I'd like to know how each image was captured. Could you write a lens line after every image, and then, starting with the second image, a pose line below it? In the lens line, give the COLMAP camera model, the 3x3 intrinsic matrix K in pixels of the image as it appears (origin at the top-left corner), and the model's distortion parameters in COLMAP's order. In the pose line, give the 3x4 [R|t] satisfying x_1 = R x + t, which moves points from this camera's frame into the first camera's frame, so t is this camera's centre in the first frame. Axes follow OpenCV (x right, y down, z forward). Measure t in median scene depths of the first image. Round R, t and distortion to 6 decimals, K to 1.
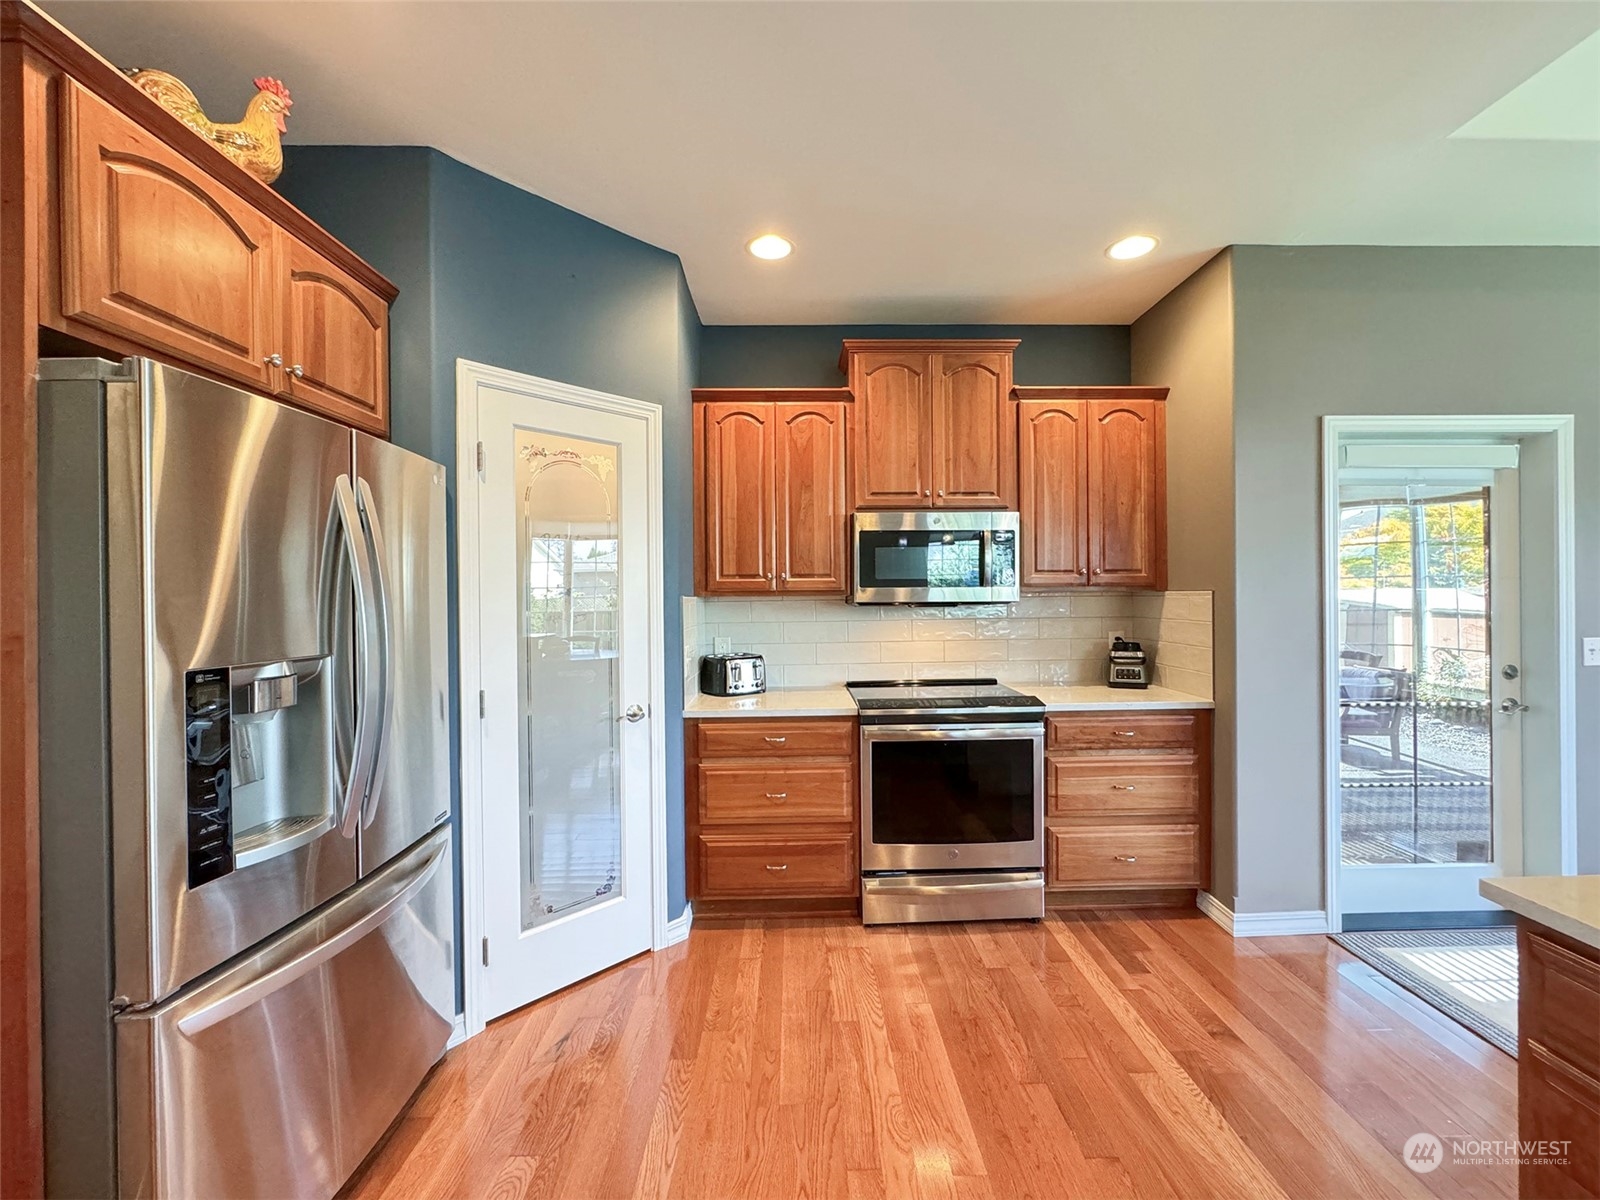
lens RADIAL K [[647.9, 0, 809.6], [0, 647.9, 597.5], [0, 0, 1]] dist [-0.000163, -0.000019]
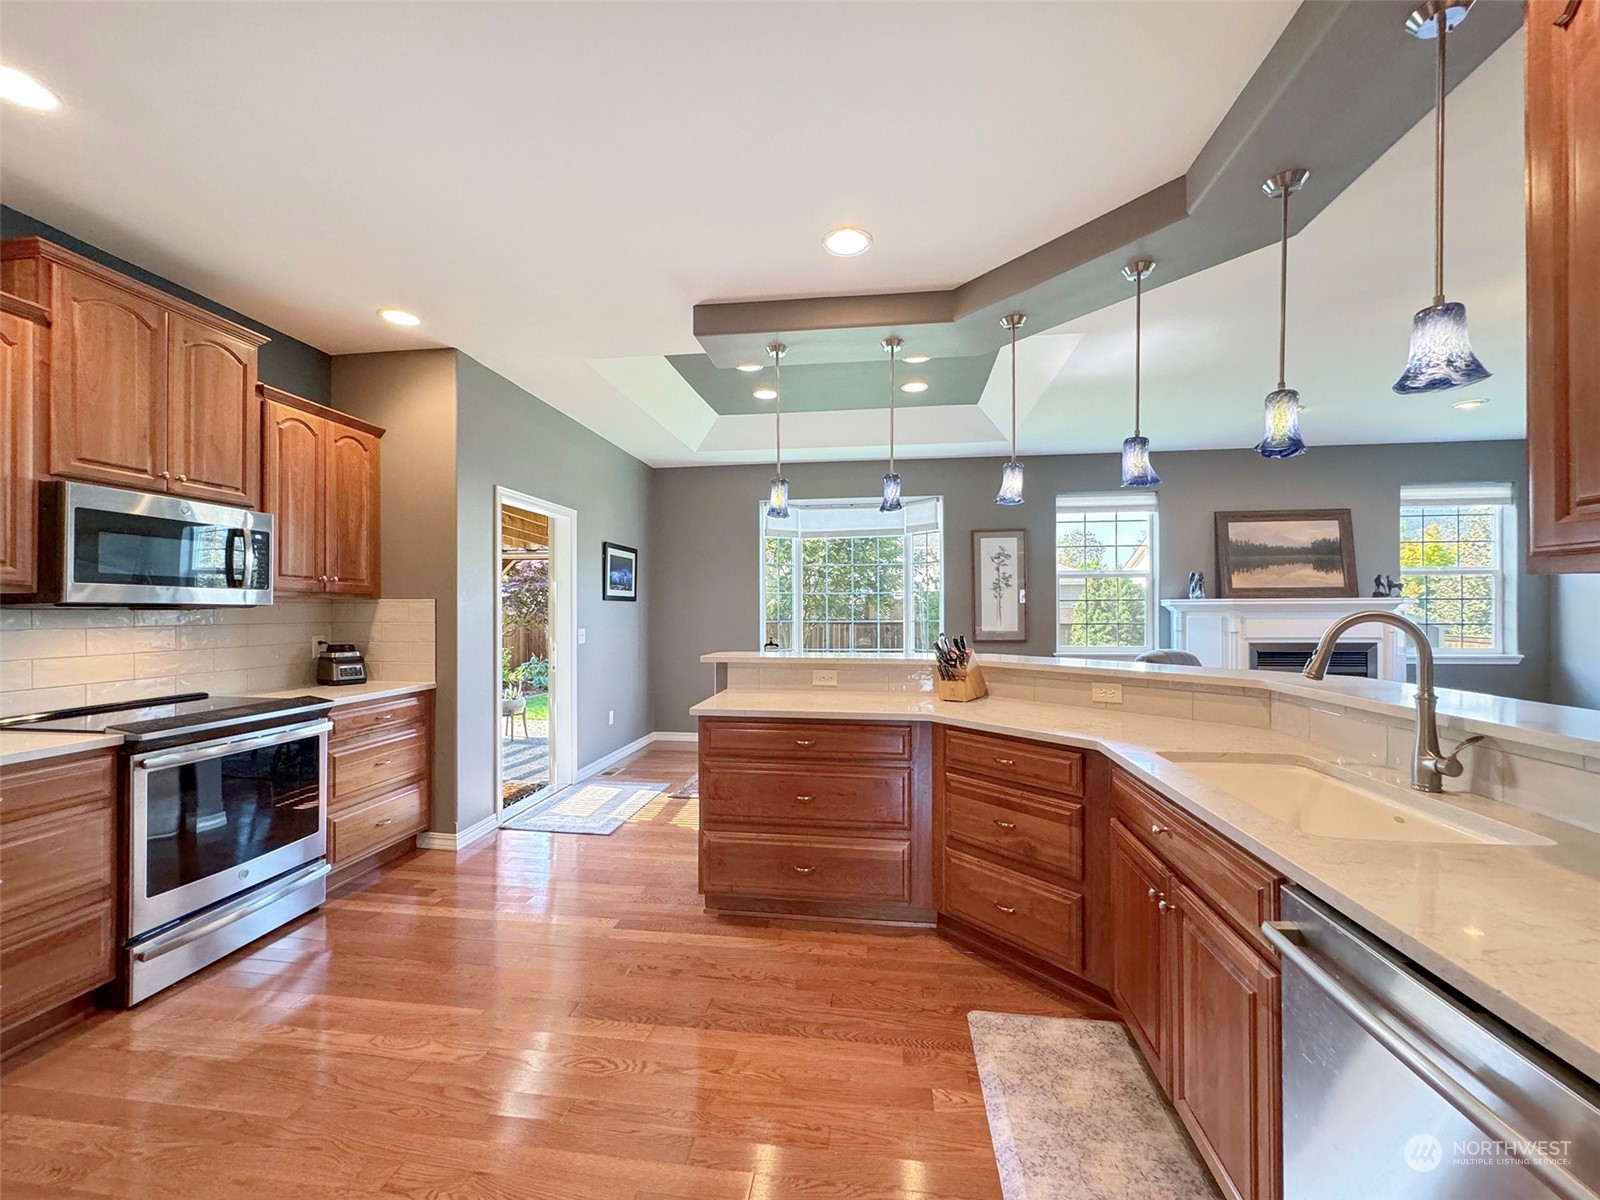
lens RADIAL K [[652.4, 0, 793.7], [0, 652.4, 602.7], [0, 0, 1]] dist [-0.000332, 0.000021]
pose [[0.168651, 0.021647, 0.985438, -0.512378], [0.000141, 0.999758, -0.021985, 0.024185], [-0.985676, 0.003847, 0.168607, 0.053736]]
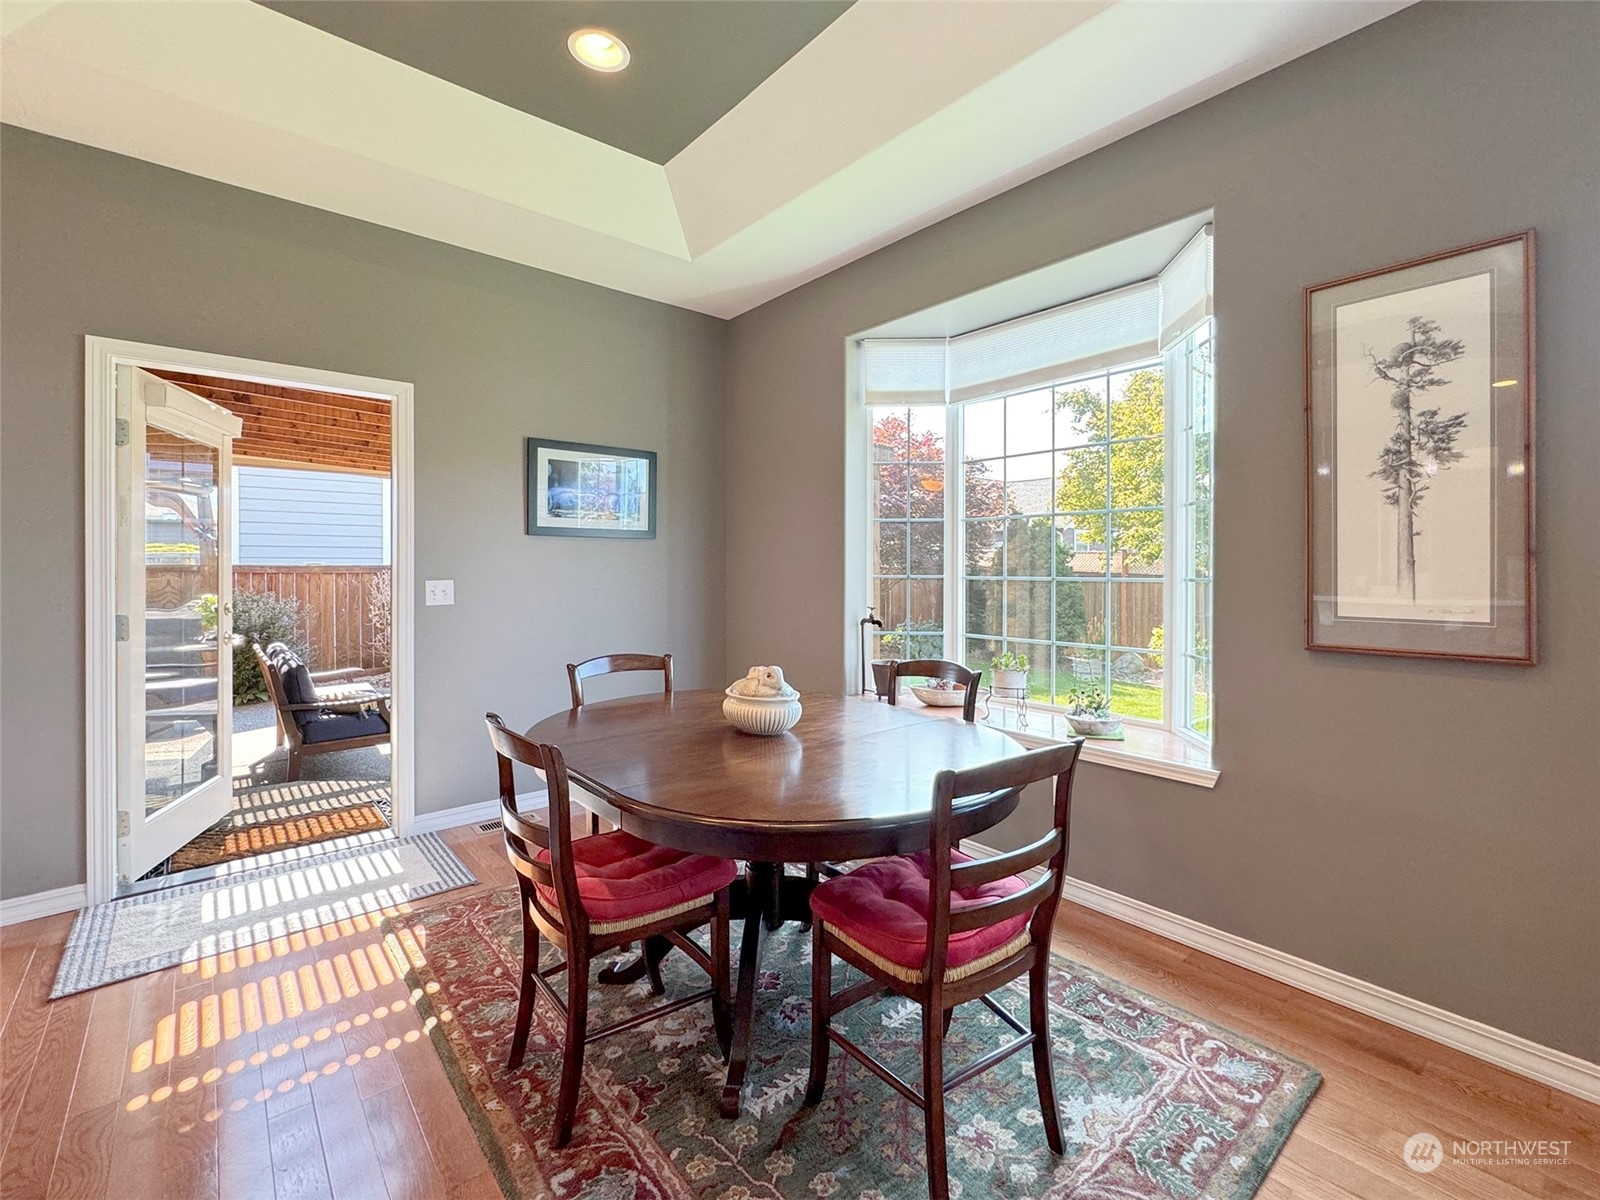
lens RADIAL K [[715.8, 0, 851.7], [0, 715.8, 562.6], [0, 0, 1]] dist [-0.001051, -0.000257]
pose [[0.755254, 0.015337, 0.655253, 0.836179], [-0.011410, 0.999882, -0.010252, 0.030593], [-0.655333, 0.000267, 0.755340, -0.398701]]
